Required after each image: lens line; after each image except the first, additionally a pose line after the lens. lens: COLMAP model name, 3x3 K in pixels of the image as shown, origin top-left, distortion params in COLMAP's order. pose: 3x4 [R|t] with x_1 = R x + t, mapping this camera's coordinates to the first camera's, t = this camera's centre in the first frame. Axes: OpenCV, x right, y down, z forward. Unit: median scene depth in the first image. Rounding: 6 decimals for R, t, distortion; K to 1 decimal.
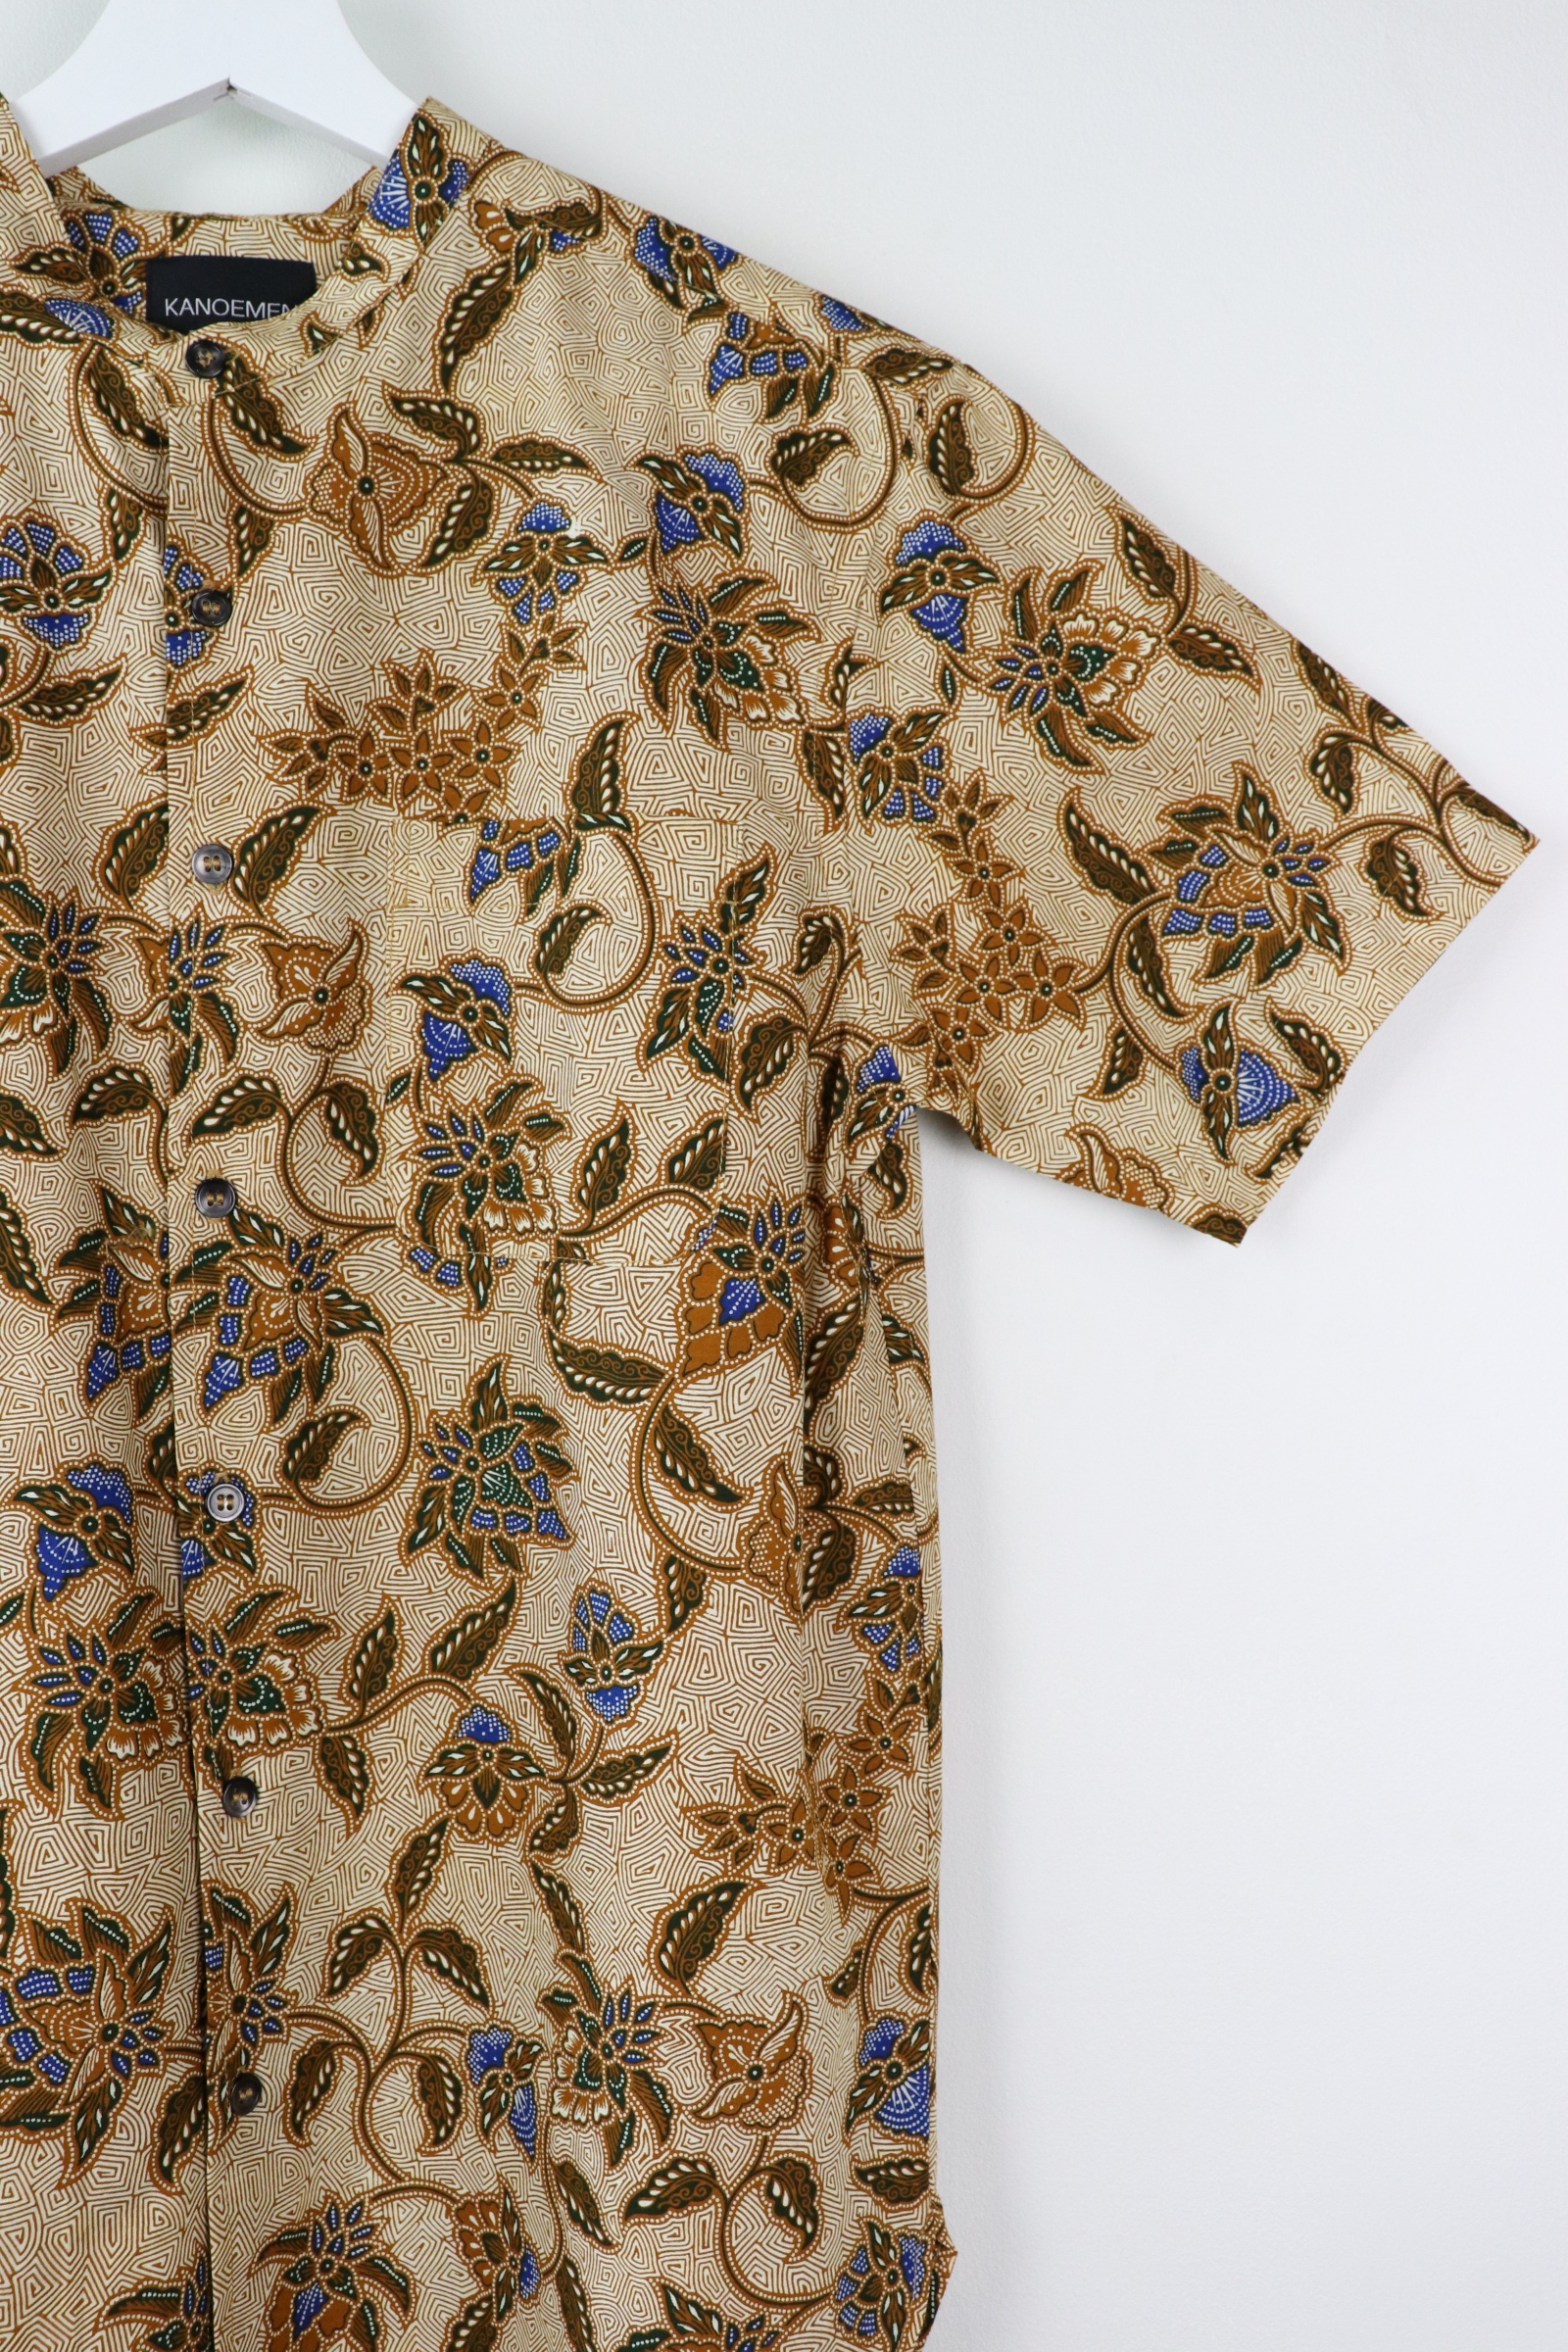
lens RADIAL K [[2212.6, 0, 781.7], [0, 2212.6, 1162.5], [0, 0, 1]] dist [-0.166775, 0.197159]
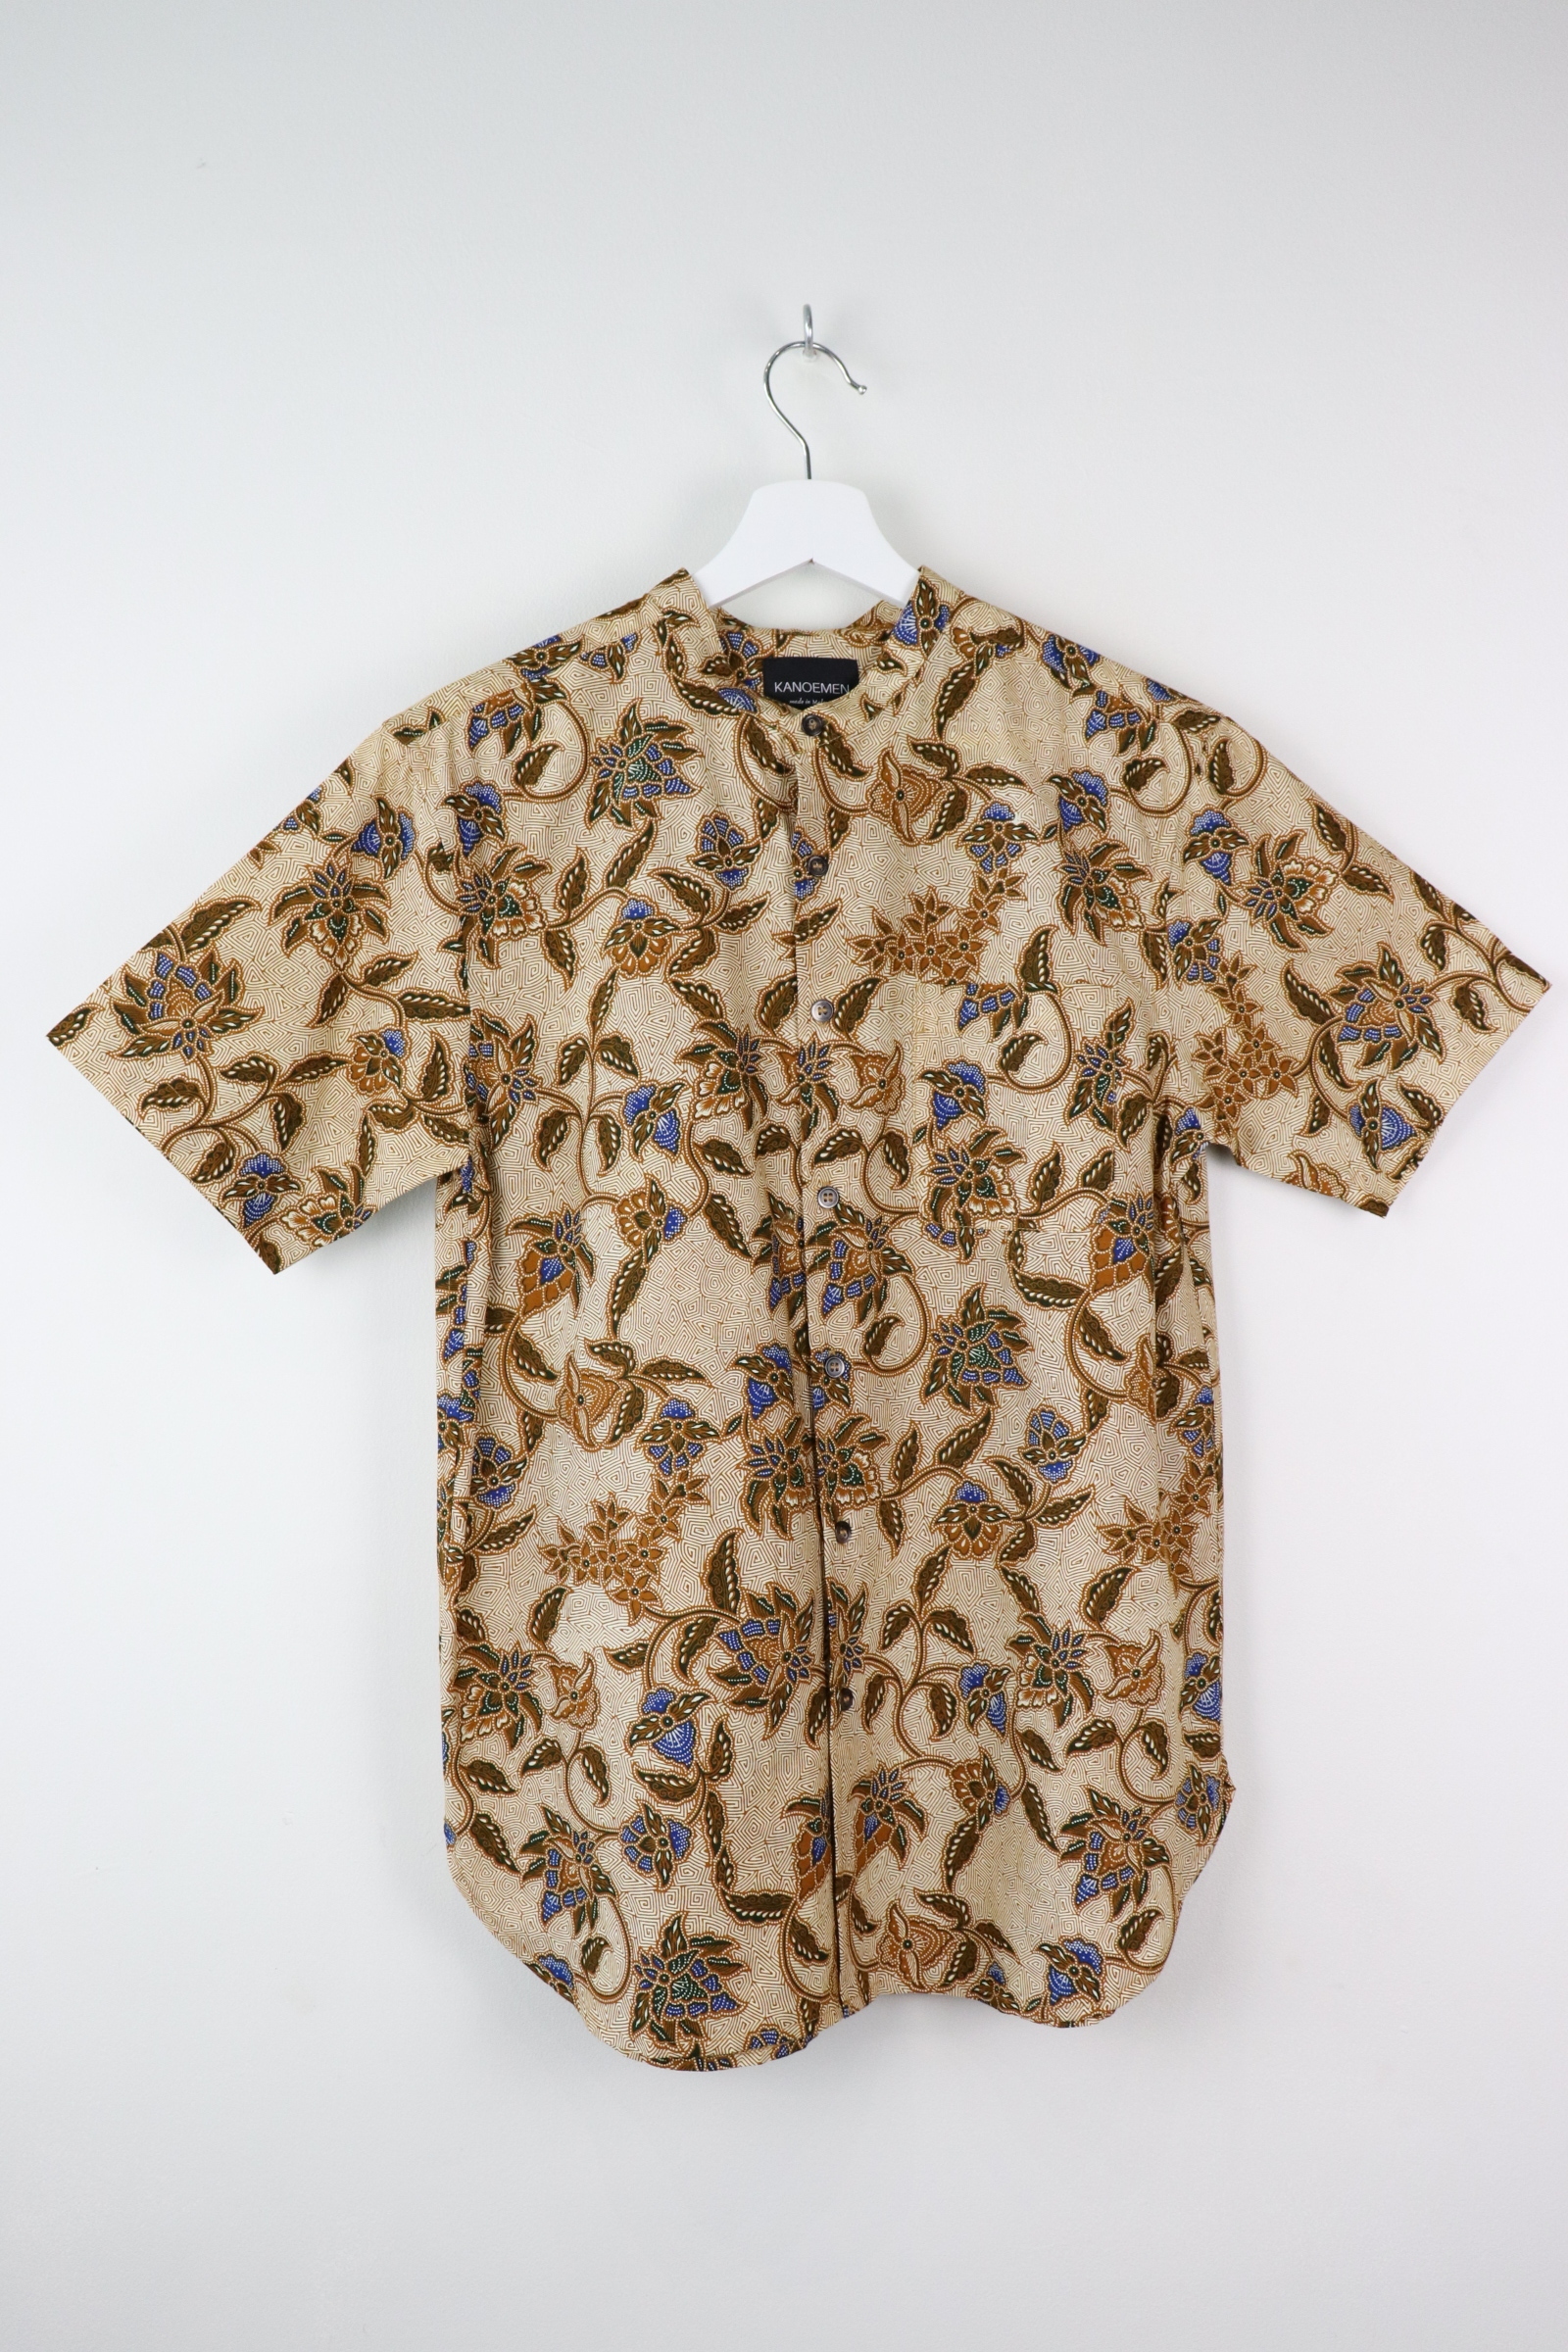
lens RADIAL K [[2212.6, 0, 781.7], [0, 2212.6, 1162.5], [0, 0, 1]] dist [-0.166775, 0.197159]
pose [[0.999946, -0.010116, 0.002241, -0.293427], [0.010104, 0.999936, 0.005076, -0.021629], [-0.002292, -0.005053, 0.999985, -0.794837]]
